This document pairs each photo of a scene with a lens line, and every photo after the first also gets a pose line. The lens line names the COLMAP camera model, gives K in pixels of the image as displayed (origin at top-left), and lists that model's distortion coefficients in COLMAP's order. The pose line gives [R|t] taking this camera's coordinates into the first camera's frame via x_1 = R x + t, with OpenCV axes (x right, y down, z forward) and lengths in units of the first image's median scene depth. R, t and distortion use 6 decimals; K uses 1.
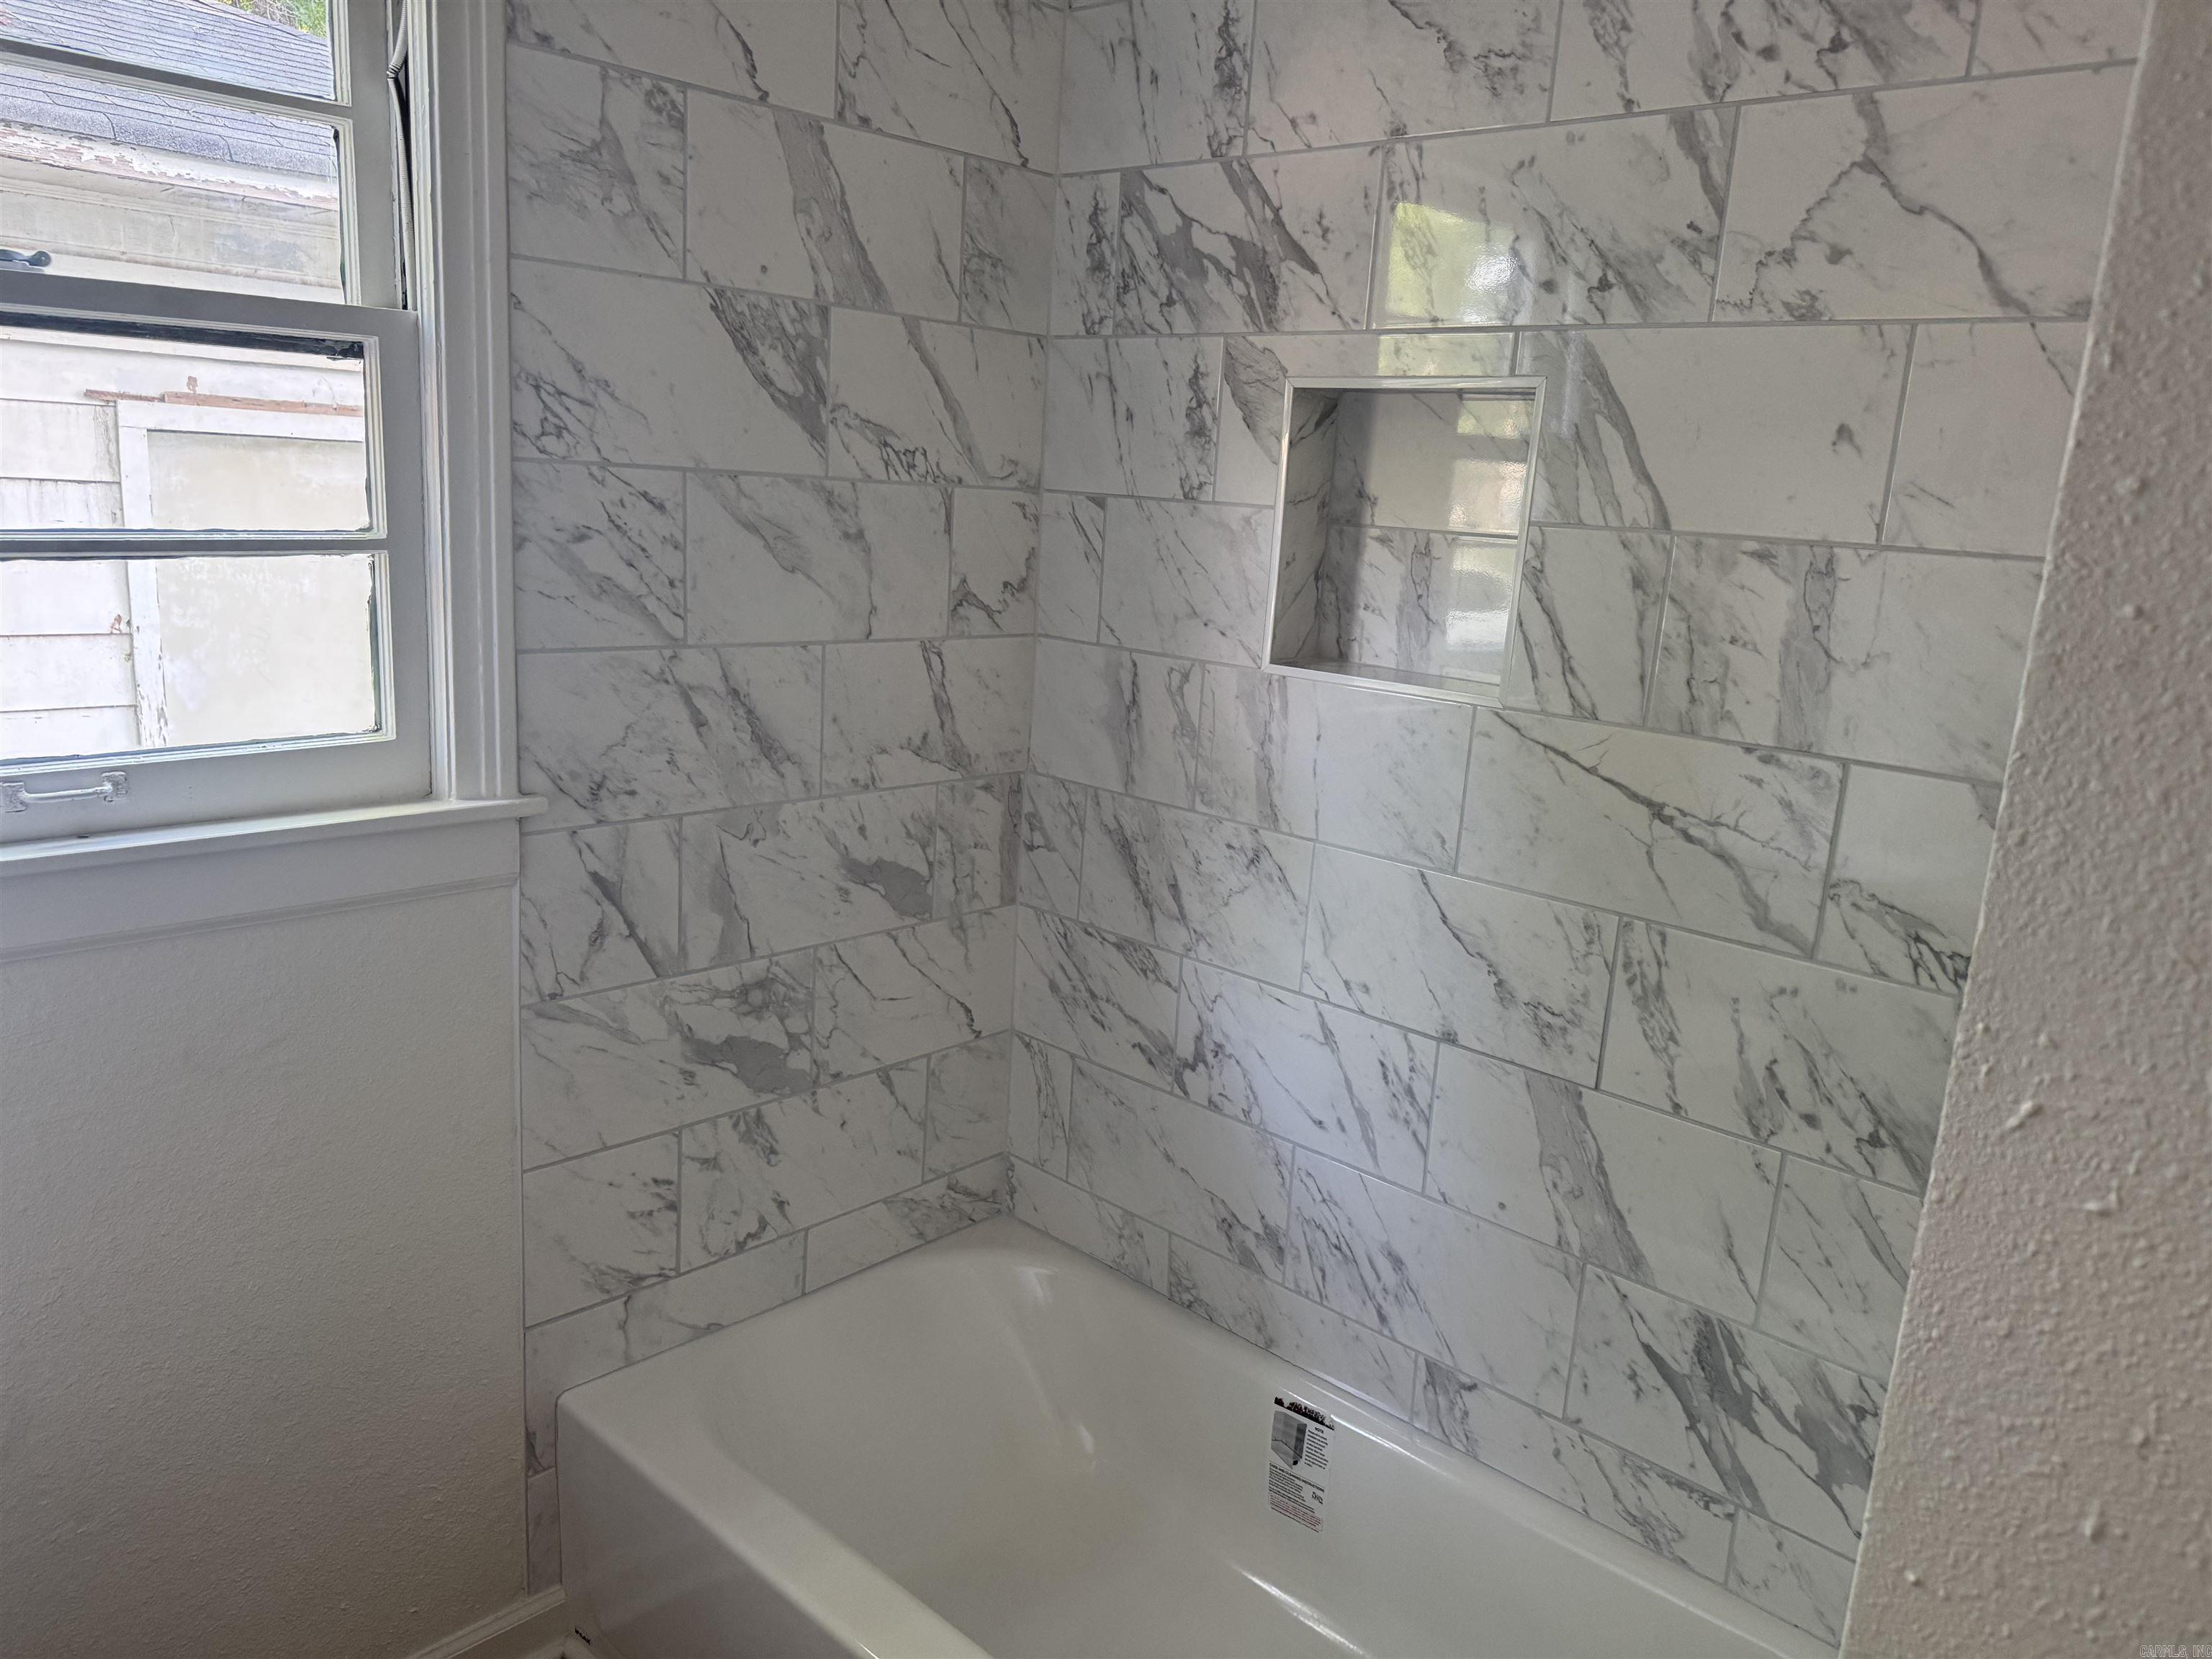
lens RADIAL K [[1584.7, 0, 1304.1], [0, 1584.7, 857.0], [0, 0, 1]] dist [0.115395, -0.213539]
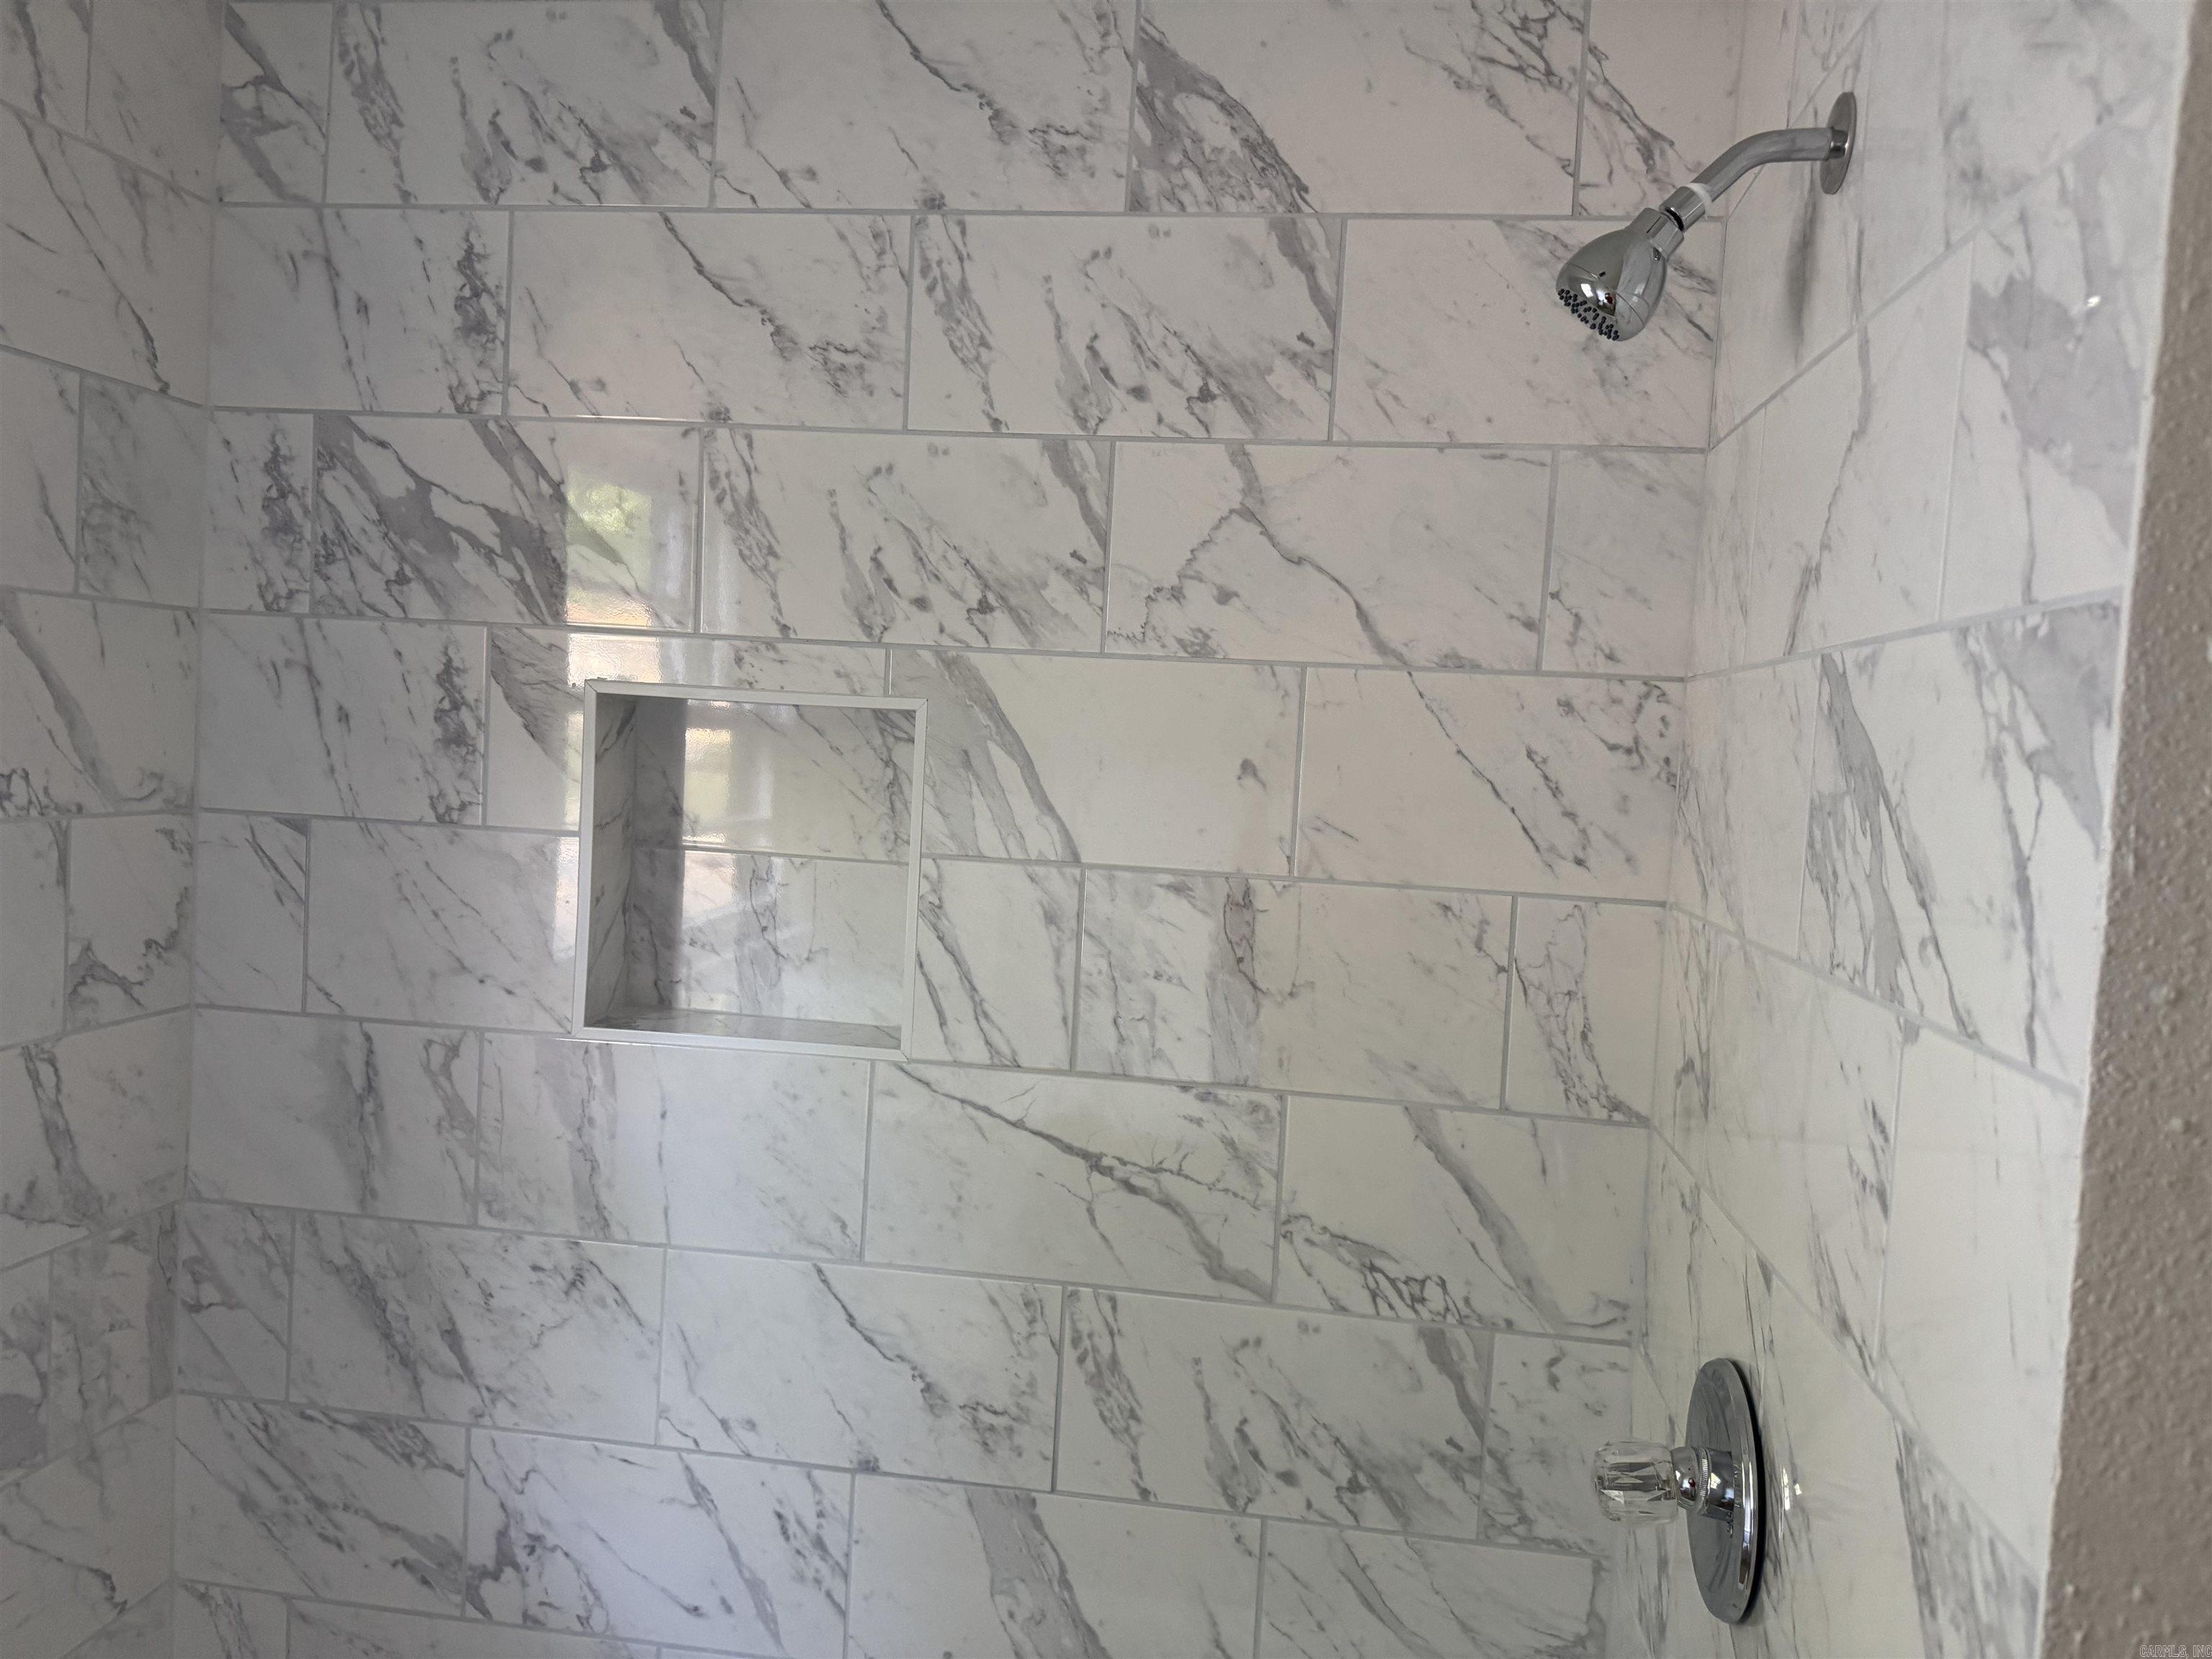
lens RADIAL K [[1476.7, 0, 1106.0], [0, 1476.7, 829.5], [0, 0, 1]] dist [0.035675, -0.033252]
pose [[0.846219, -0.042765, 0.531116, -0.204895], [0.107277, 0.990037, -0.091206, -0.133359], [-0.521924, 0.134157, 0.842376, 0.241309]]
